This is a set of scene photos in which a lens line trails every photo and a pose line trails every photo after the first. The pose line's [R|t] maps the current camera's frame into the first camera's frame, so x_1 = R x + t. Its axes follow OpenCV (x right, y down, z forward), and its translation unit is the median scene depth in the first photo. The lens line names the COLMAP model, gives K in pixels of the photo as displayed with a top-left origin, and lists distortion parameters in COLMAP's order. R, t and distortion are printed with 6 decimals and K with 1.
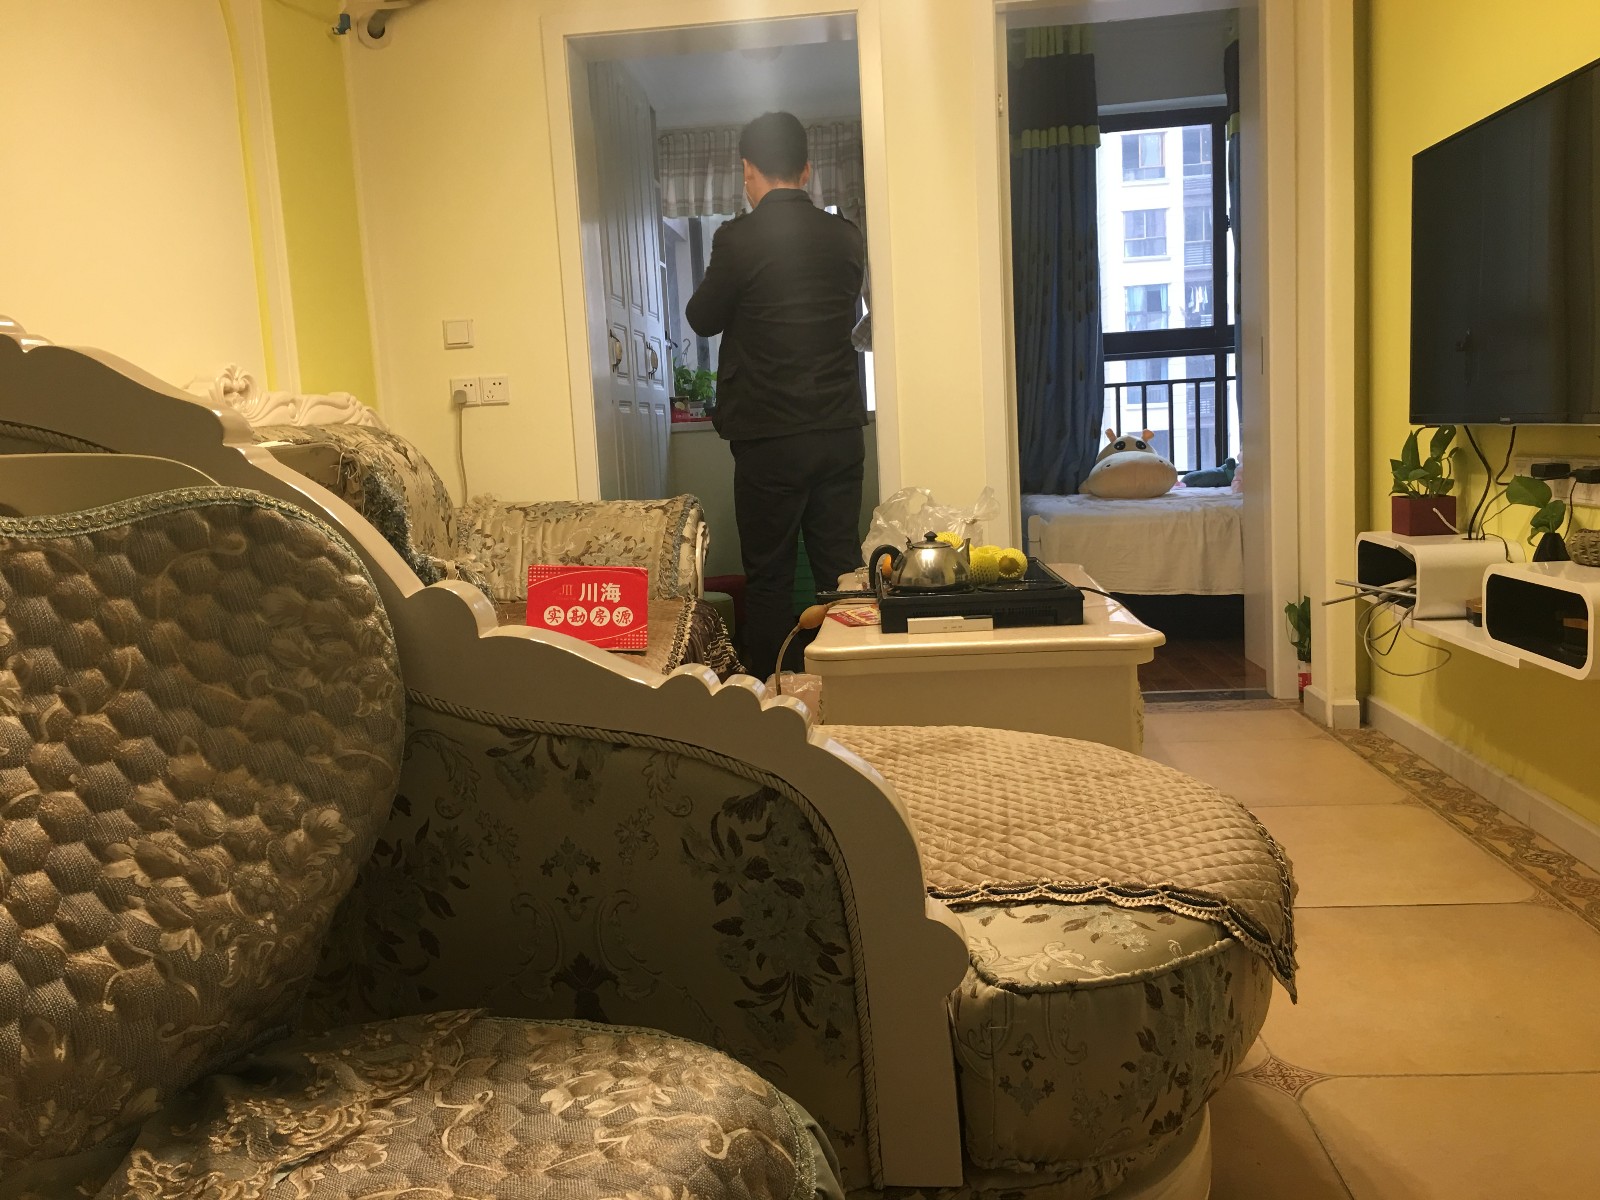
lens RADIAL K [[1414.0, 0, 792.2], [0, 1414.0, 598.2], [0, 0, 1]] dist [0.066542, -0.035652]
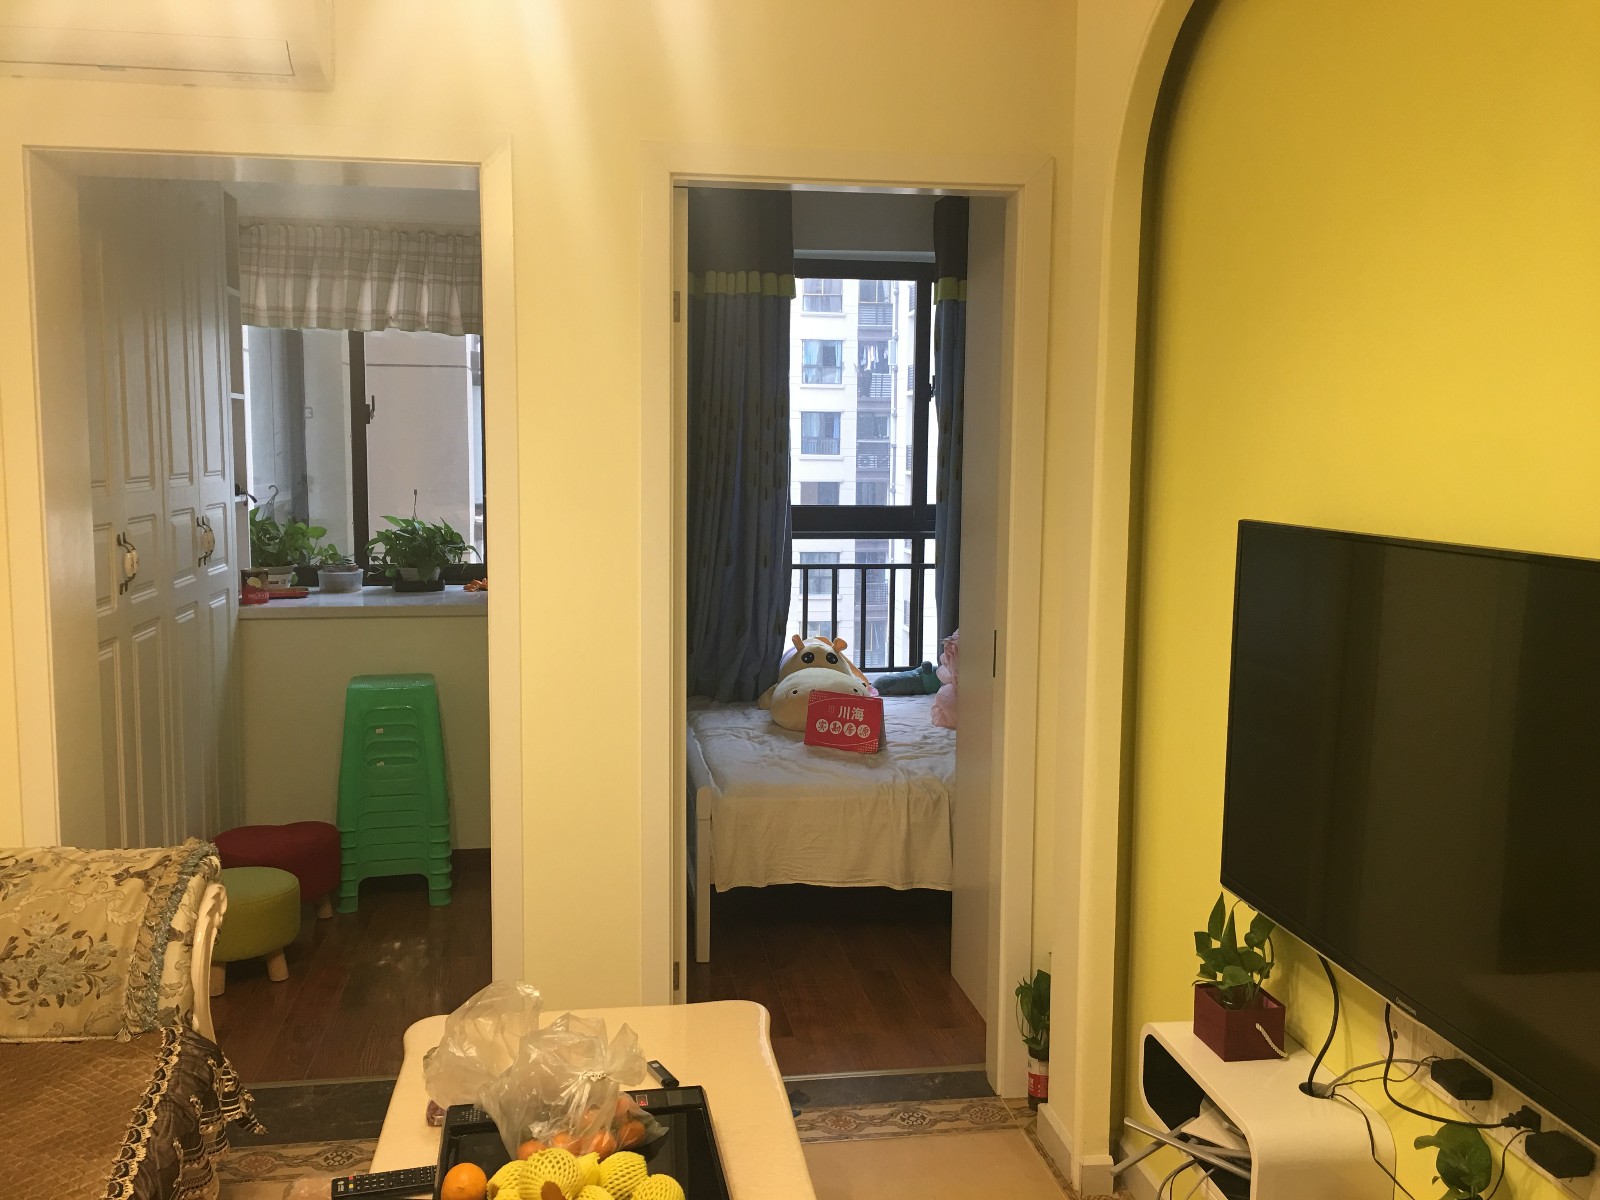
lens RADIAL K [[1414.0, 0, 812.7], [0, 1414.0, 608.2], [0, 0, 1]] dist [0.066542, -0.035652]
pose [[0.969408, 0.038395, 0.242435, 0.026428], [-0.035254, 0.999229, -0.017281, -0.115961], [-0.242911, 0.008206, 0.970014, 0.171021]]
